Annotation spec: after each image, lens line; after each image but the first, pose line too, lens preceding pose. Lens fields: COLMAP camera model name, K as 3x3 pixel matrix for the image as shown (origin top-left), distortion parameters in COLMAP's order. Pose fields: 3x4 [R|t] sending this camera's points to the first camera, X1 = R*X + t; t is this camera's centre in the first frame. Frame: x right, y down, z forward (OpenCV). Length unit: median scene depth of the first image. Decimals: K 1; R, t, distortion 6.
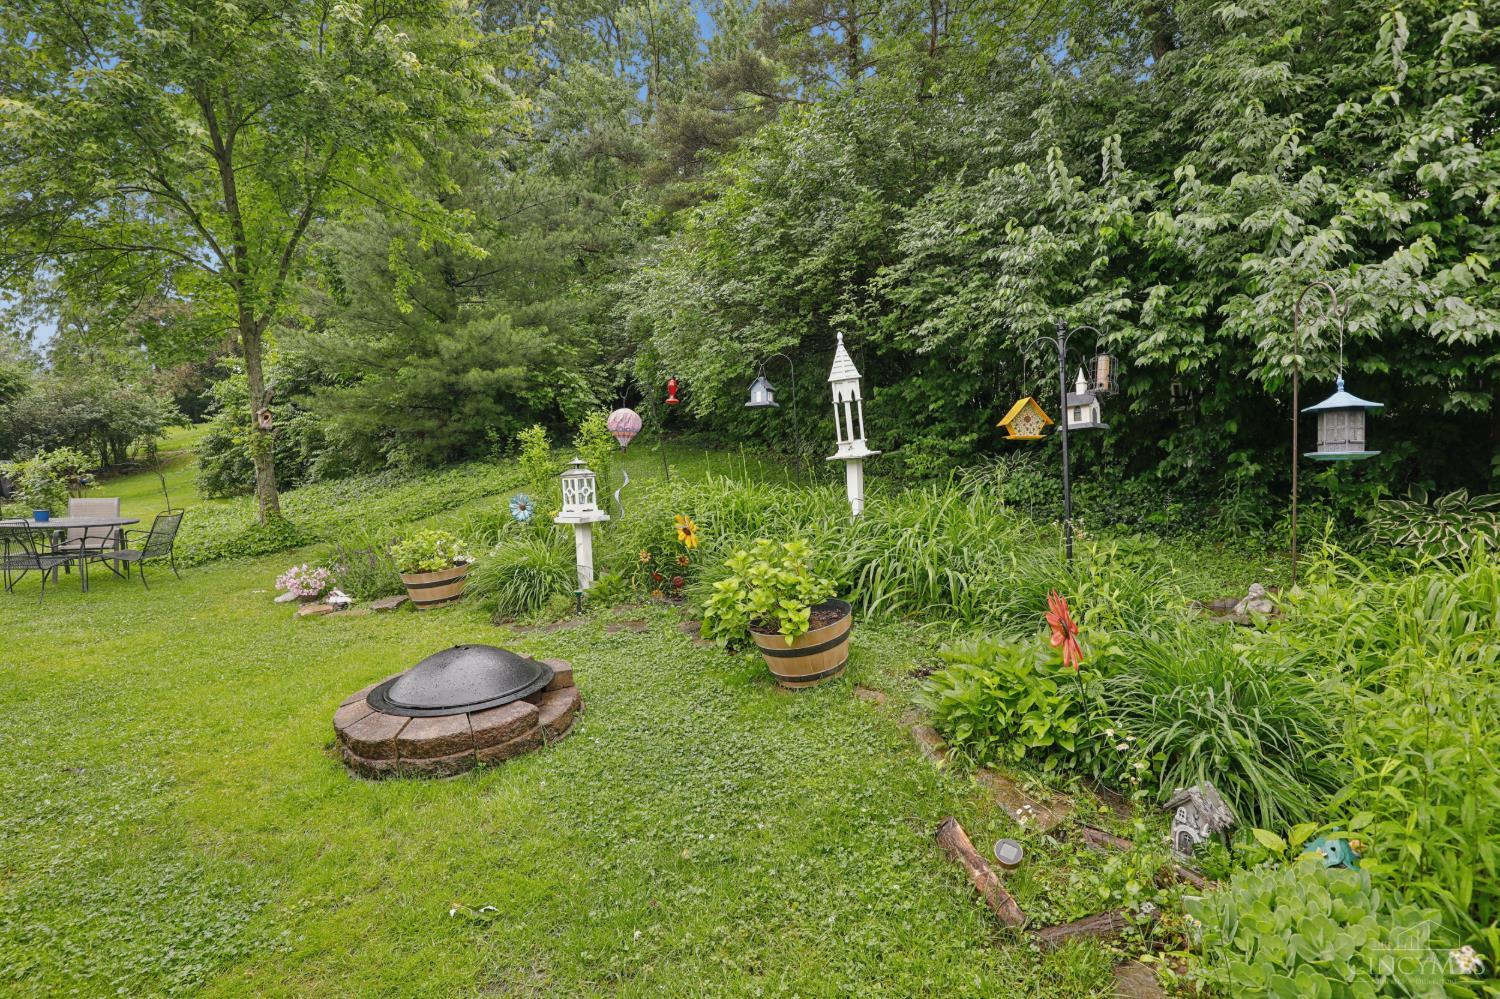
lens RADIAL K [[693.1, 0, 749.4], [0, 693.1, 498.3], [0, 0, 1]] dist [-0.036554, 0.007271]
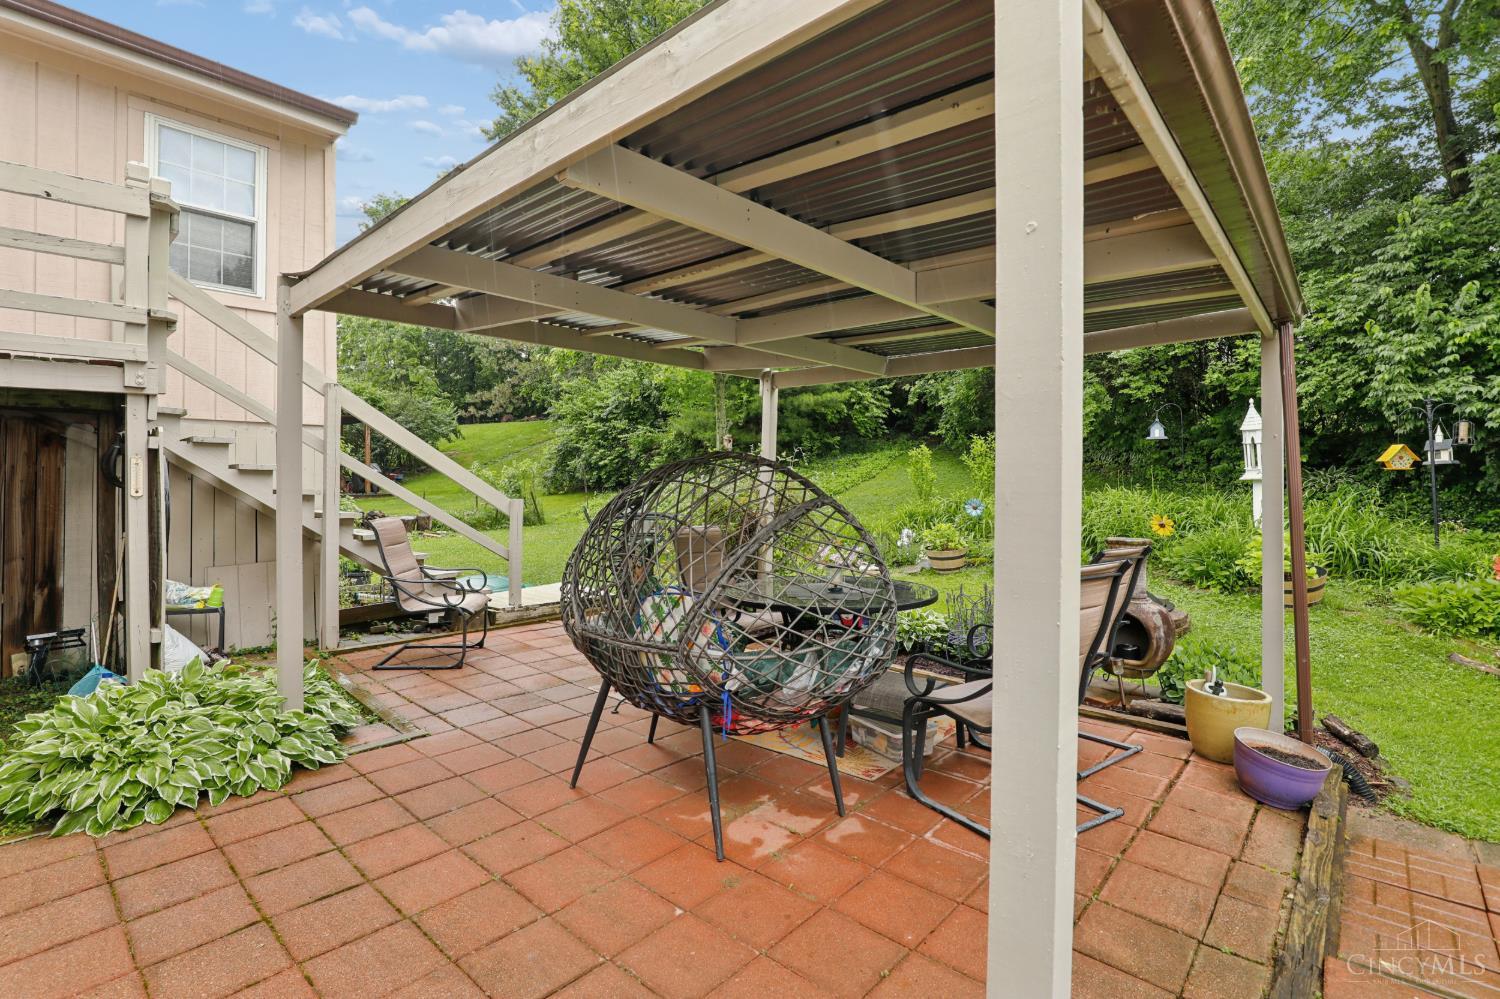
lens RADIAL K [[693.1, 0, 751.6], [0, 693.1, 496.2], [0, 0, 1]] dist [-0.036554, 0.007271]
pose [[0.986053, 0.001270, -0.166428, -0.806121], [0.000810, 0.999922, 0.012427, -0.044545], [0.166431, -0.012388, 0.985975, -0.782822]]
